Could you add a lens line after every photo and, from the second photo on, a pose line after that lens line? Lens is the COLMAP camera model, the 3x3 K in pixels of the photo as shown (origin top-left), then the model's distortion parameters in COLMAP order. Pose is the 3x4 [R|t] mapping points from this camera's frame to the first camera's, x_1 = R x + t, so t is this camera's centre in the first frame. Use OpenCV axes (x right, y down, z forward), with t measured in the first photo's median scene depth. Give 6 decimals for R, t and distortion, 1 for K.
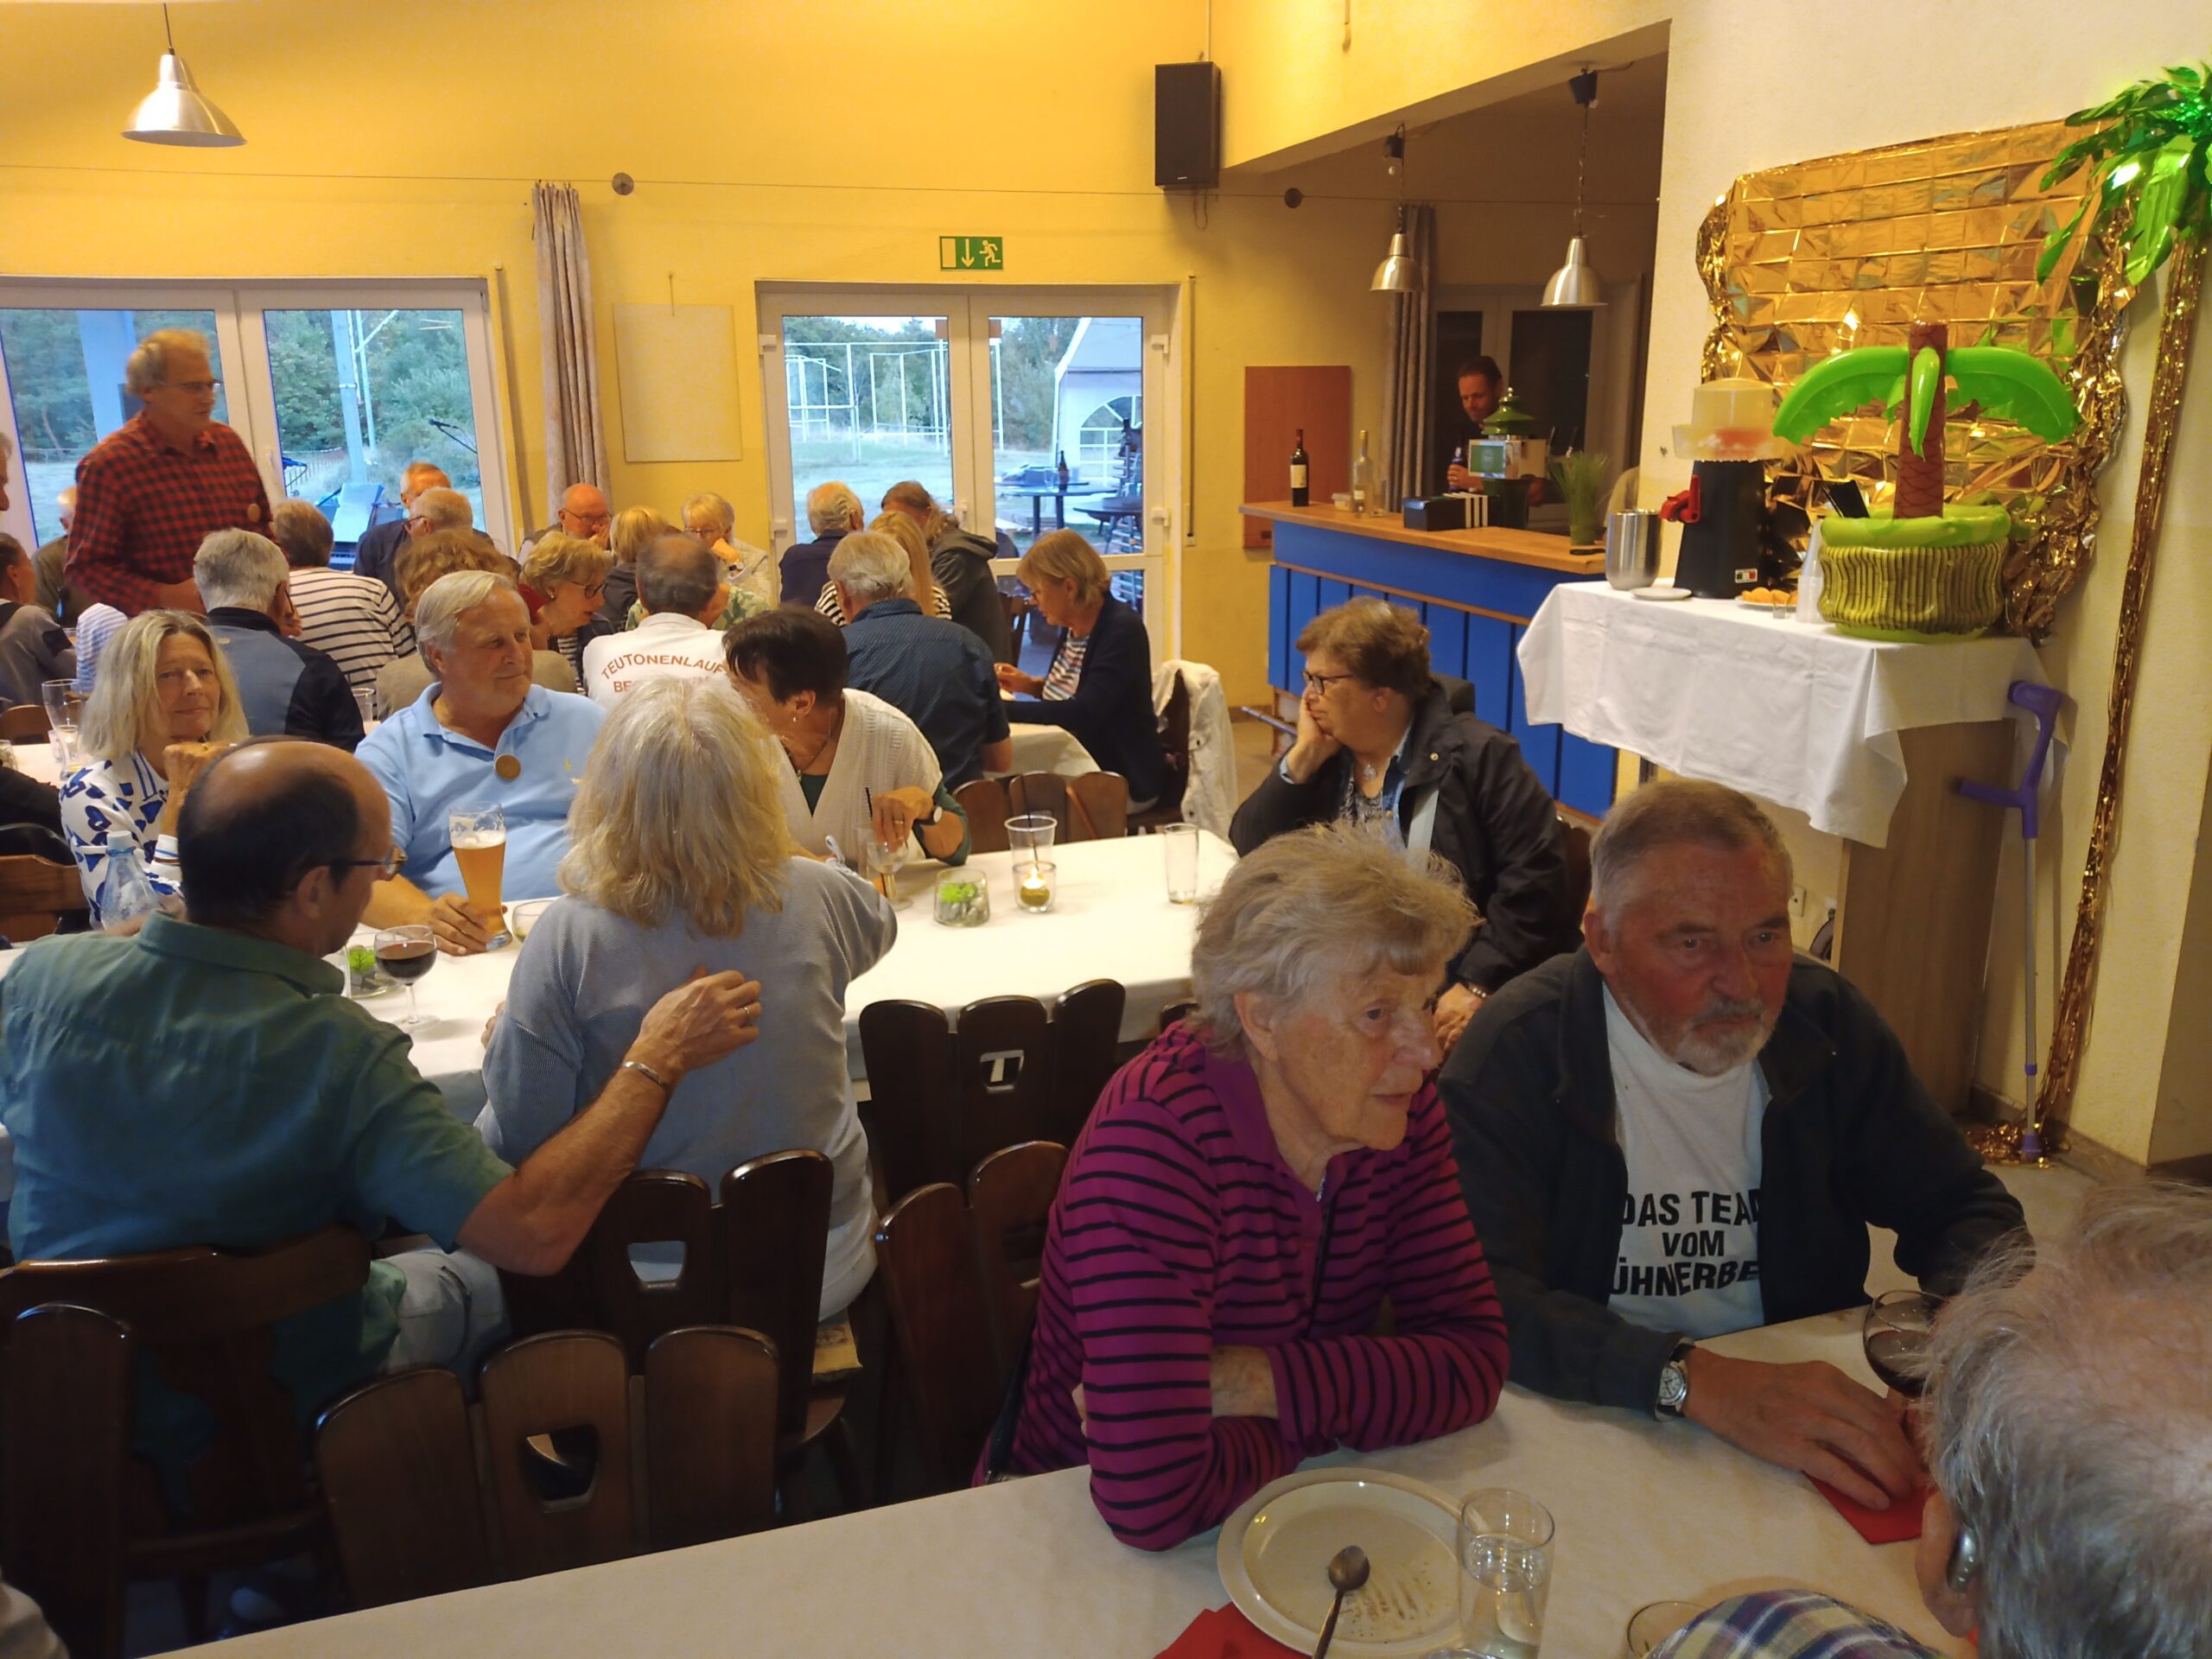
lens RADIAL K [[1658.1, 0, 1097.8], [0, 1658.1, 823.4], [0, 0, 1]] dist [0.052032, -0.061270]
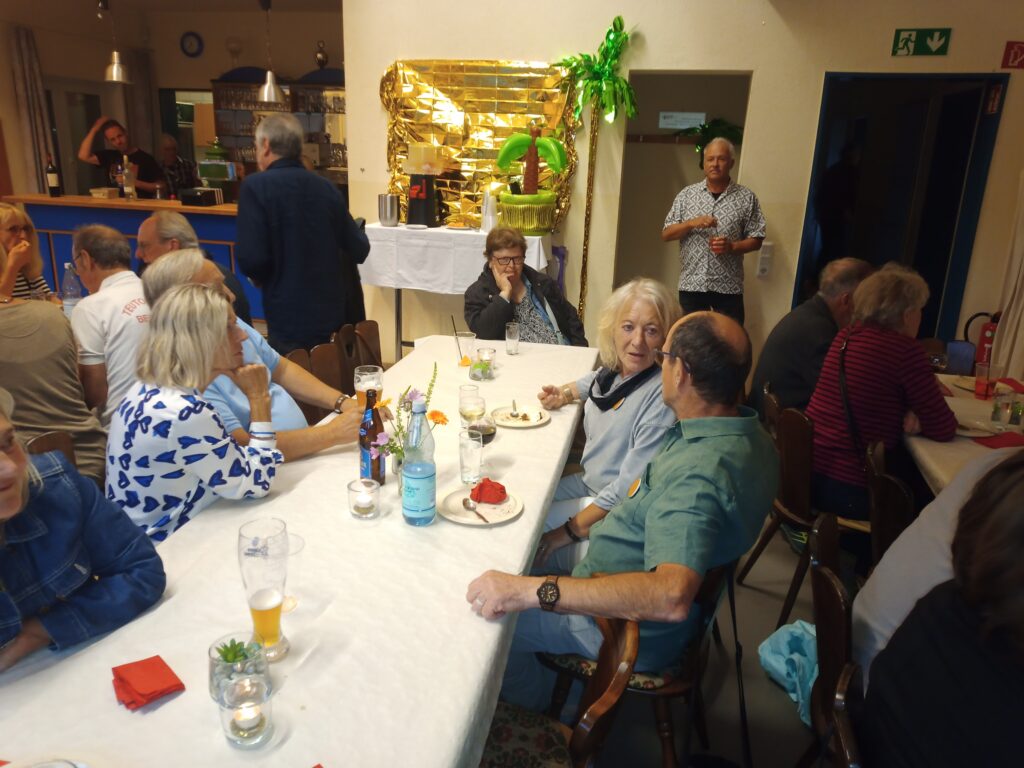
lens RADIAL K [[767.6, 0, 506.9], [0, 767.6, 384.7], [0, 0, 1]] dist [0.052032, -0.061270]
pose [[0.495679, -0.229037, 0.837761, -0.427410], [0.182875, 0.970499, 0.157125, -0.041649], [-0.849034, 0.075322, 0.522941, 0.187663]]
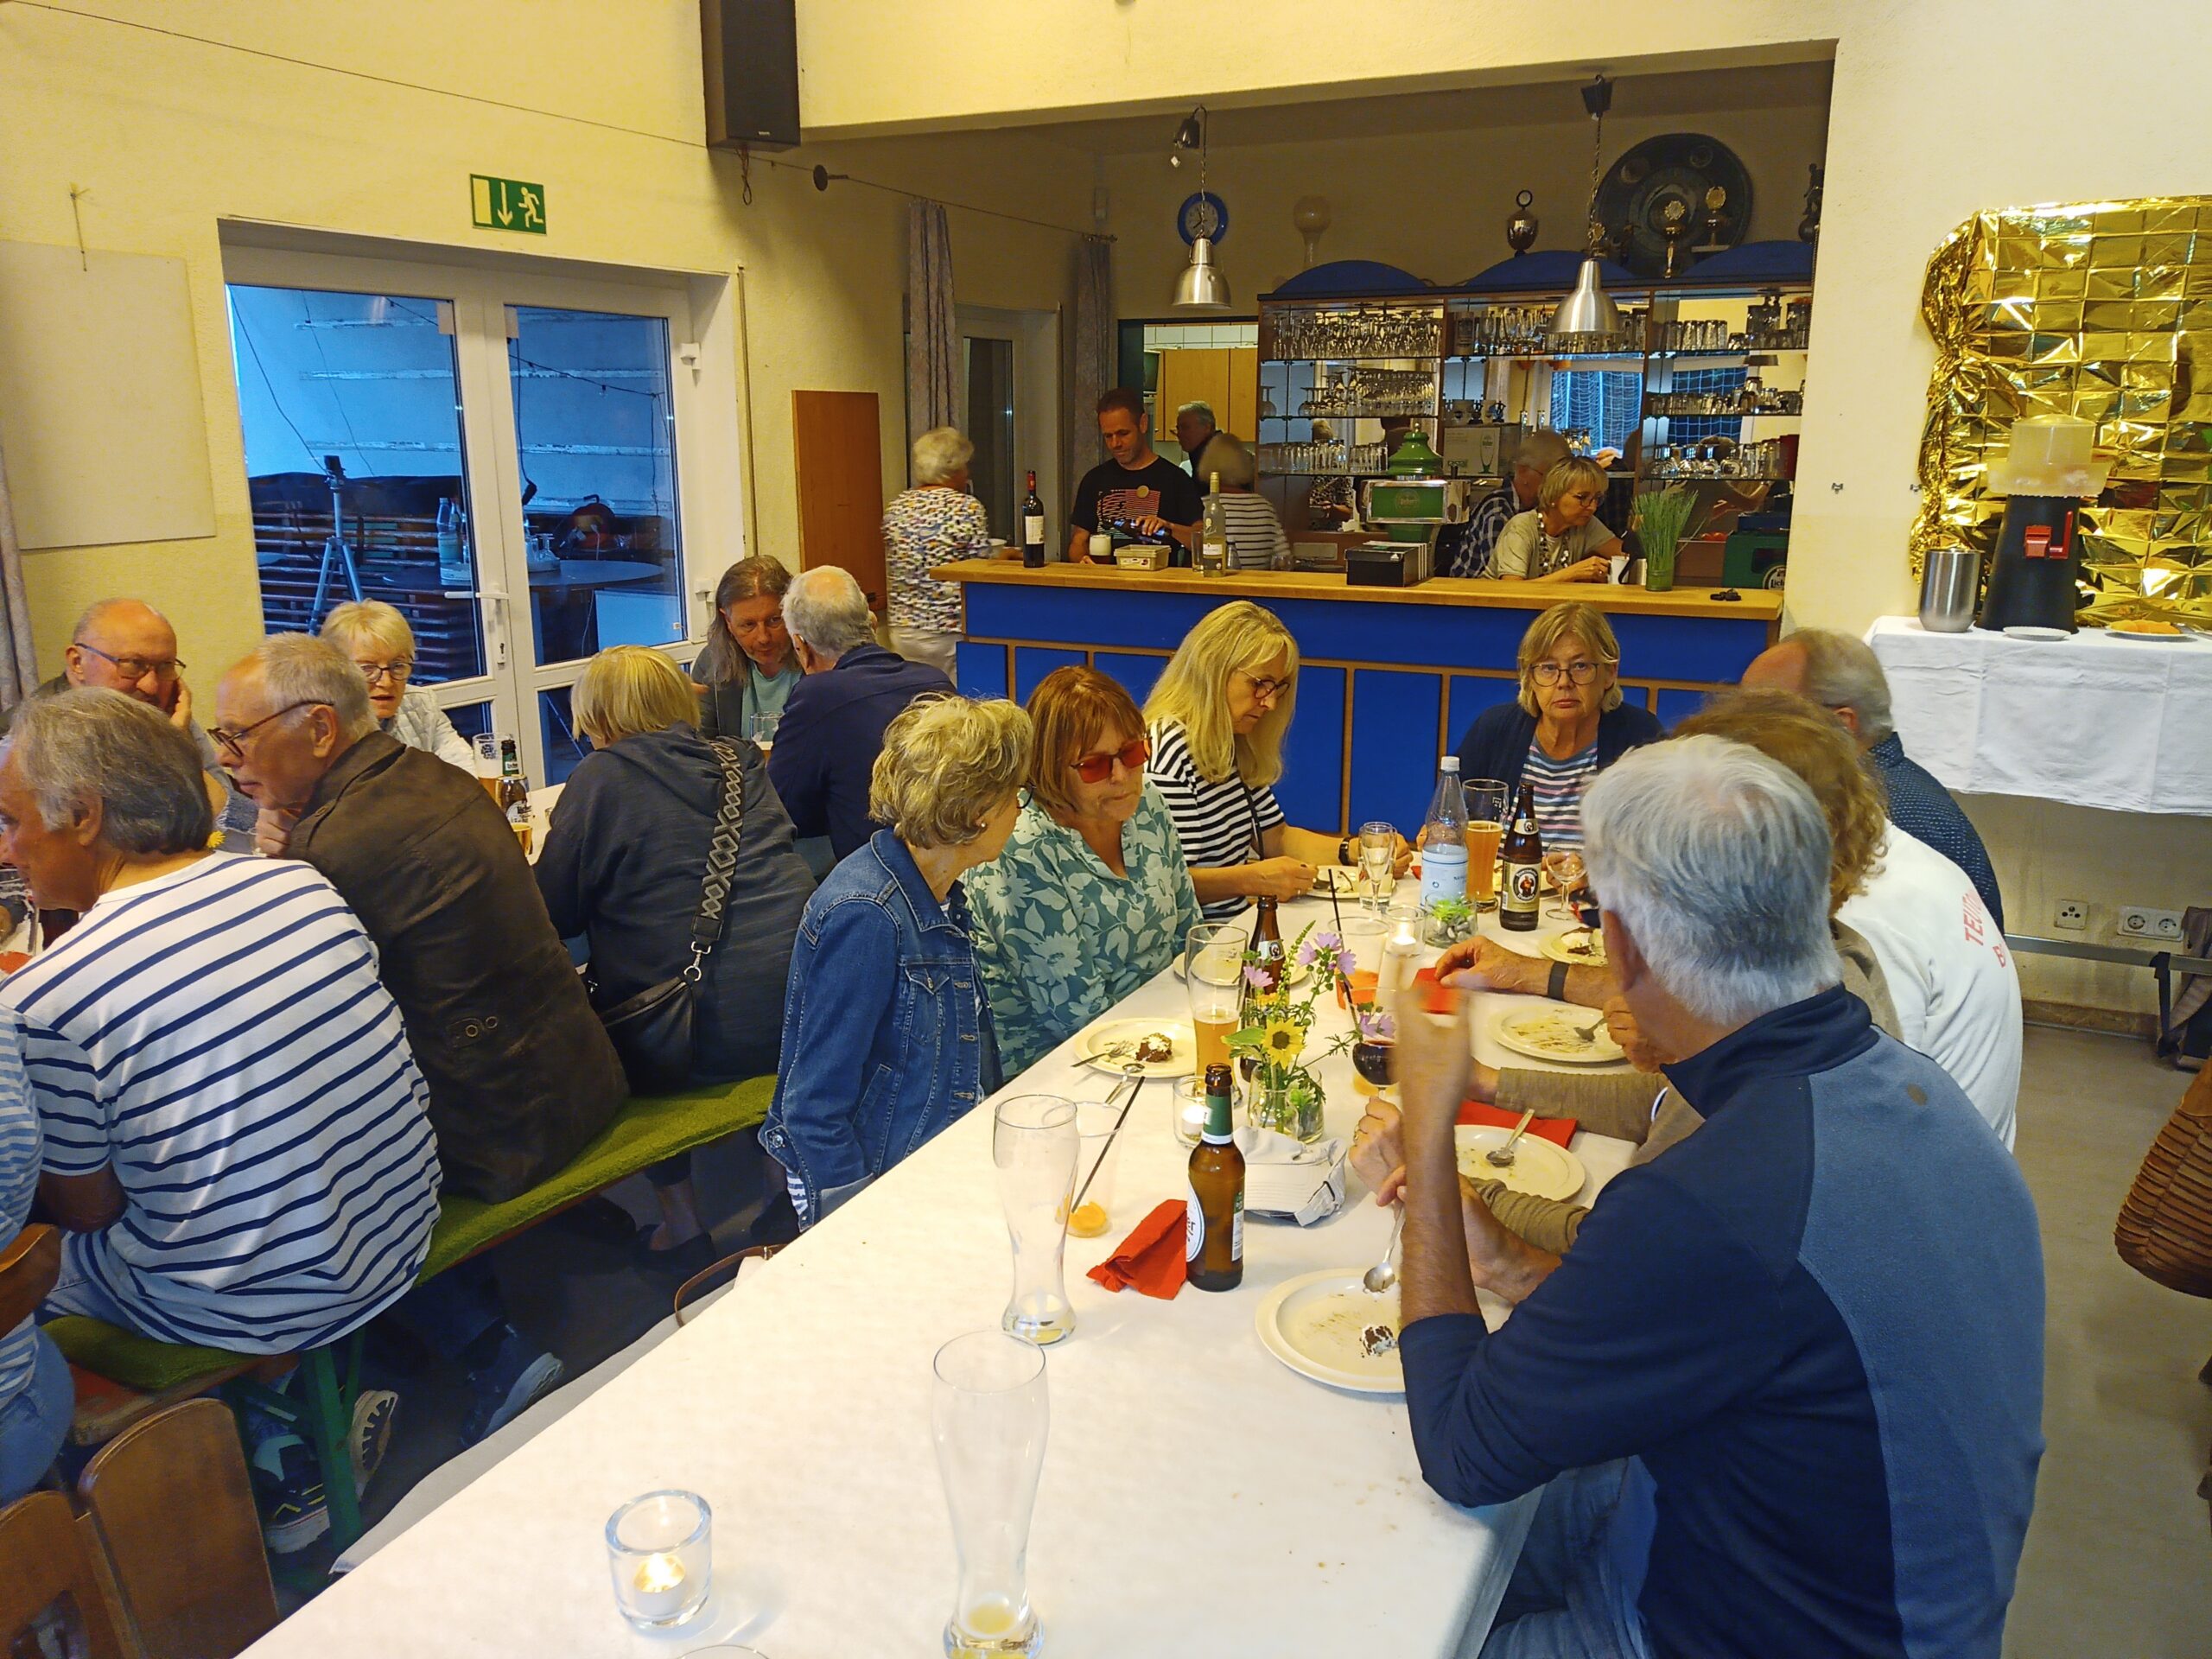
lens RADIAL K [[1658.1, 0, 1109.7], [0, 1658.1, 838.7], [0, 0, 1]] dist [0.052032, -0.061270]
pose [[0.680495, -0.169626, 0.712849, -0.499841], [0.177704, 0.981998, 0.064033, -0.119249], [-0.710878, 0.083102, 0.698388, 0.474797]]
